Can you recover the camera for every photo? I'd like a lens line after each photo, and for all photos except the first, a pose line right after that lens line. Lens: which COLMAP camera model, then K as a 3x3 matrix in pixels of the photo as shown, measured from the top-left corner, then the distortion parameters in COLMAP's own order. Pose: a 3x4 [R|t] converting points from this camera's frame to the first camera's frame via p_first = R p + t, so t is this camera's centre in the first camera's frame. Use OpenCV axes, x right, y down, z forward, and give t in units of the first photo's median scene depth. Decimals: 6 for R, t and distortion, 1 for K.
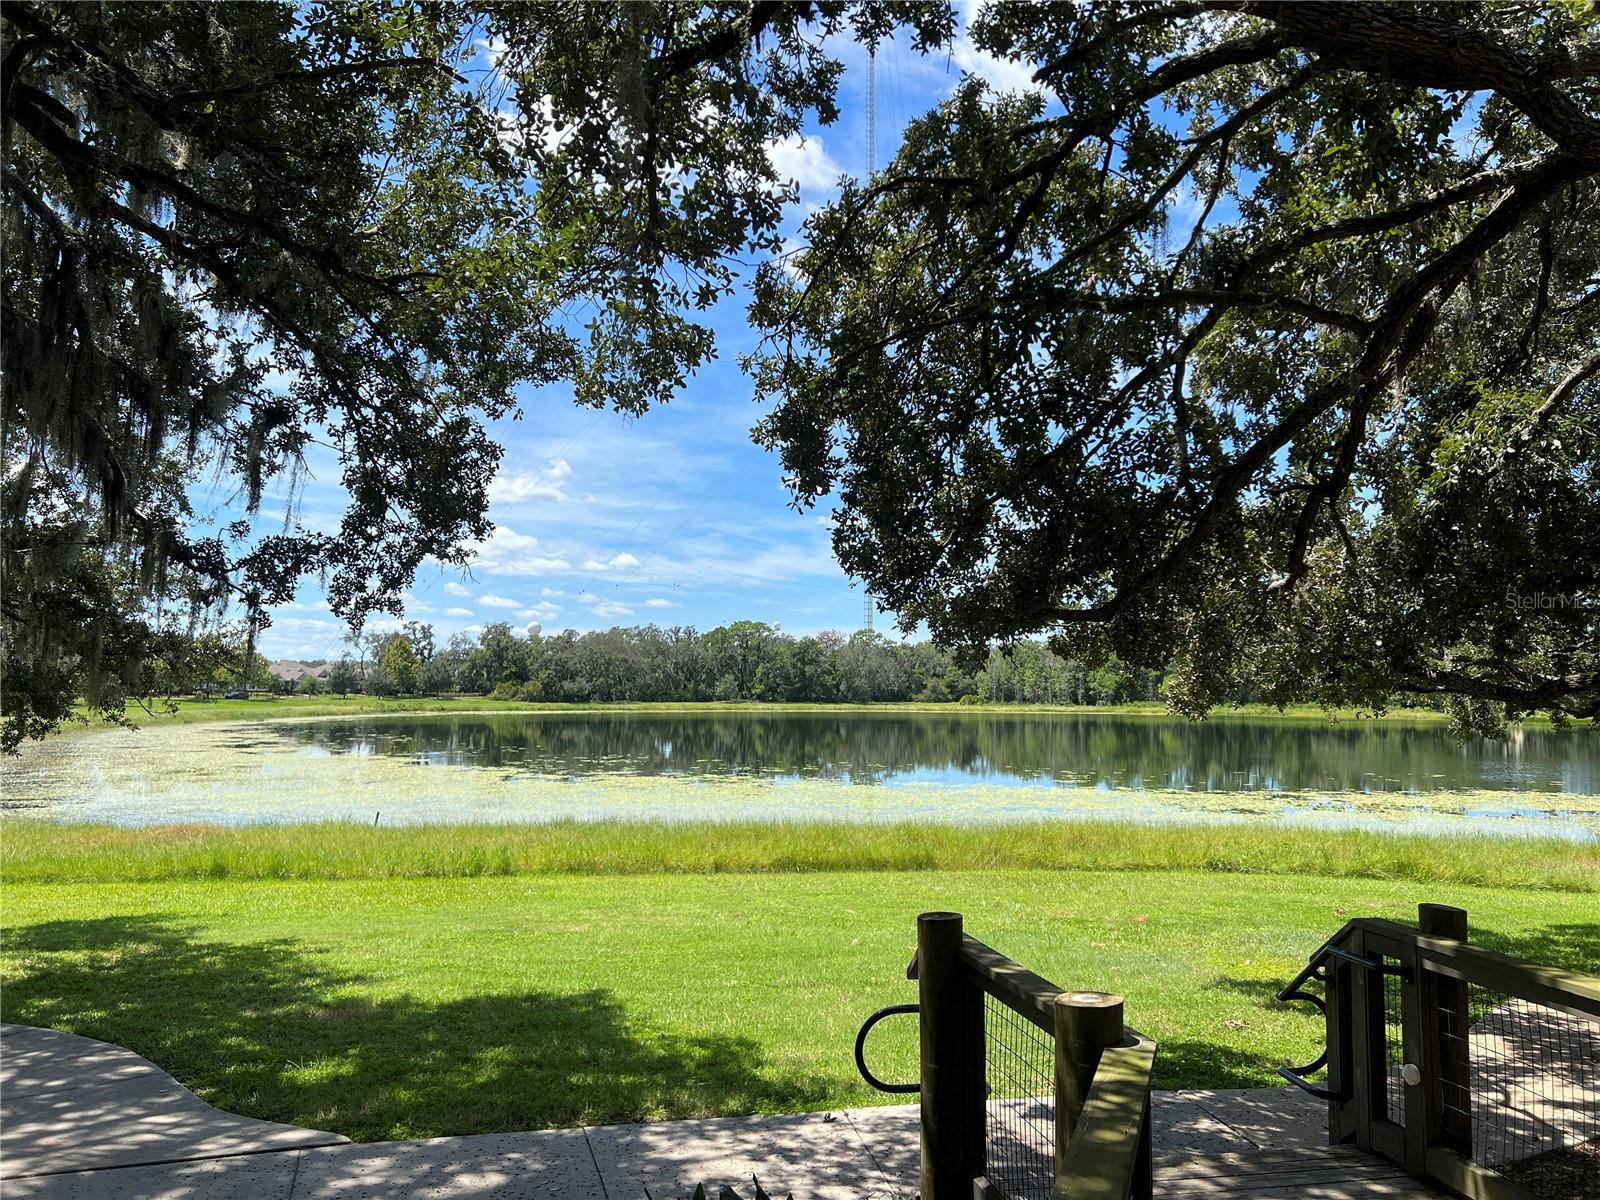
lens RADIAL K [[1212.2, 0, 800.0], [0, 1212.2, 600.0], [0, 0, 1]] dist [0.070718, -0.083667]
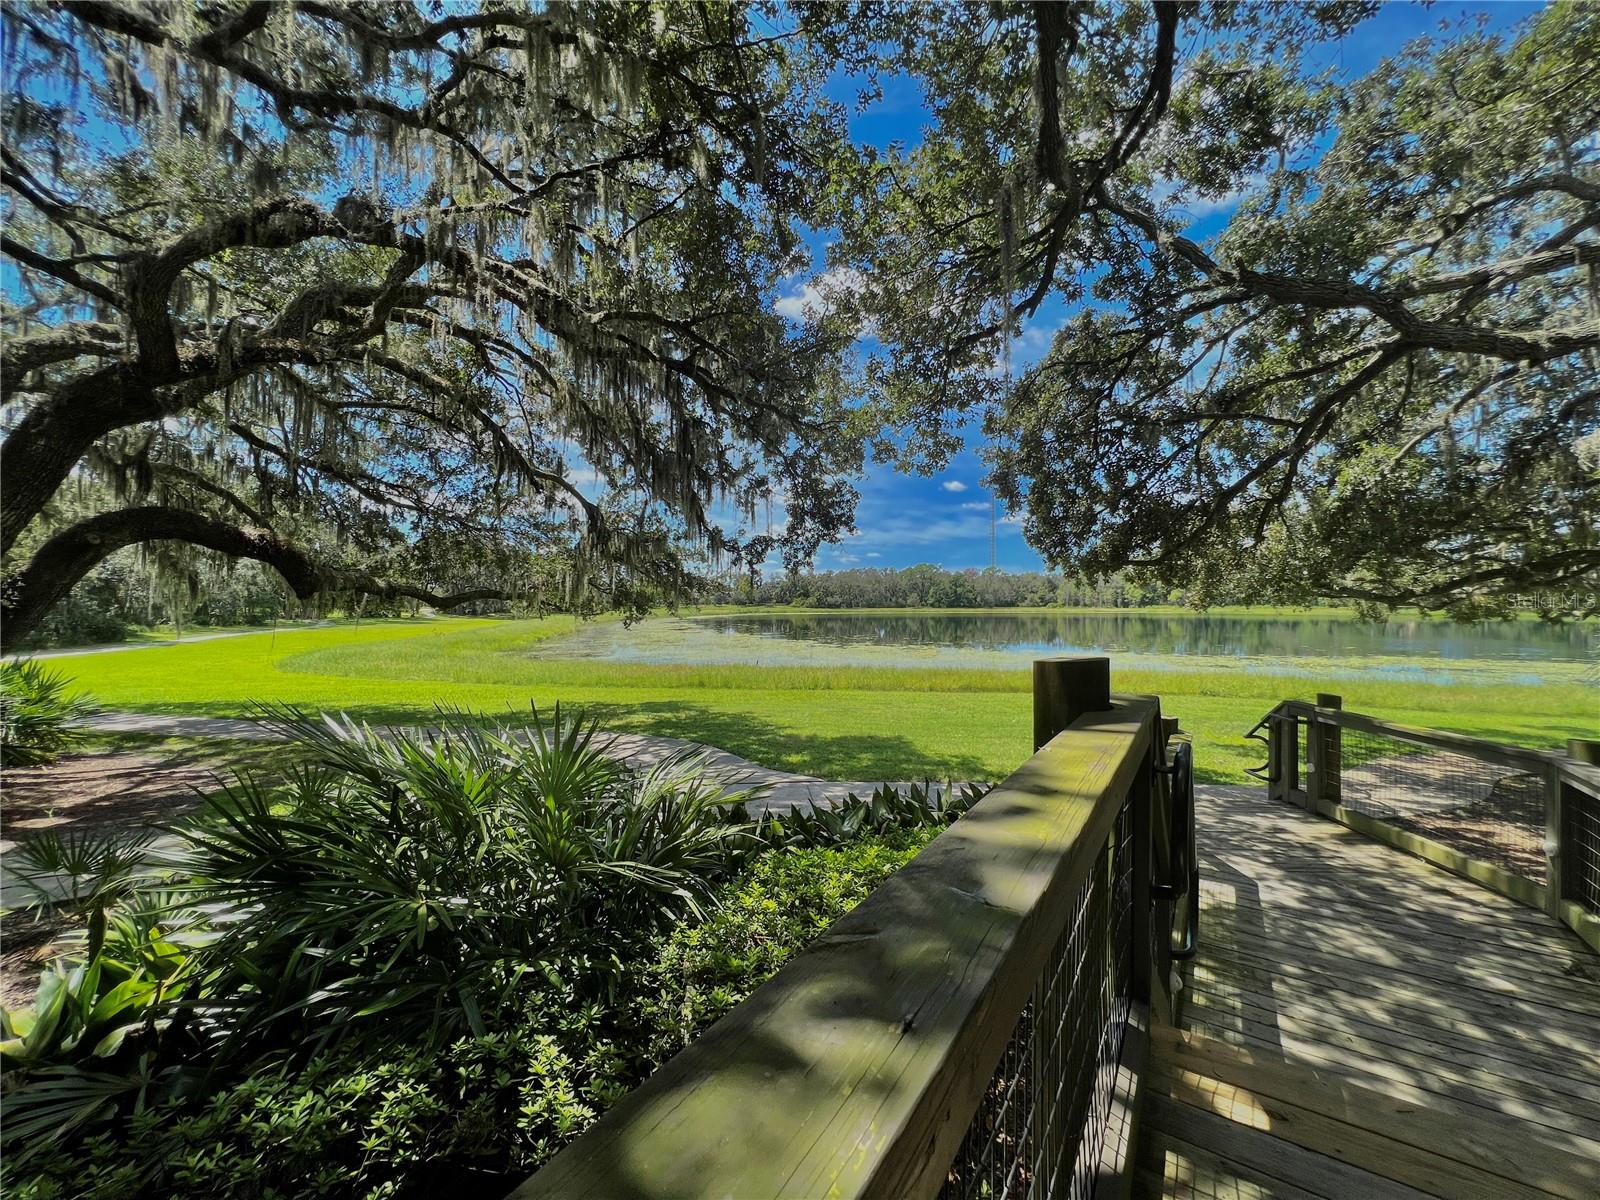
lens RADIAL K [[650.3, 0, 800.0], [0, 650.3, 600.0], [0, 0, 1]] dist [0.000462, 0.000128]
pose [[0.973932, -0.009056, -0.226659, -0.083610], [0.025222, 0.997331, 0.068525, -0.014012], [0.225434, -0.072455, 0.971561, -0.206231]]
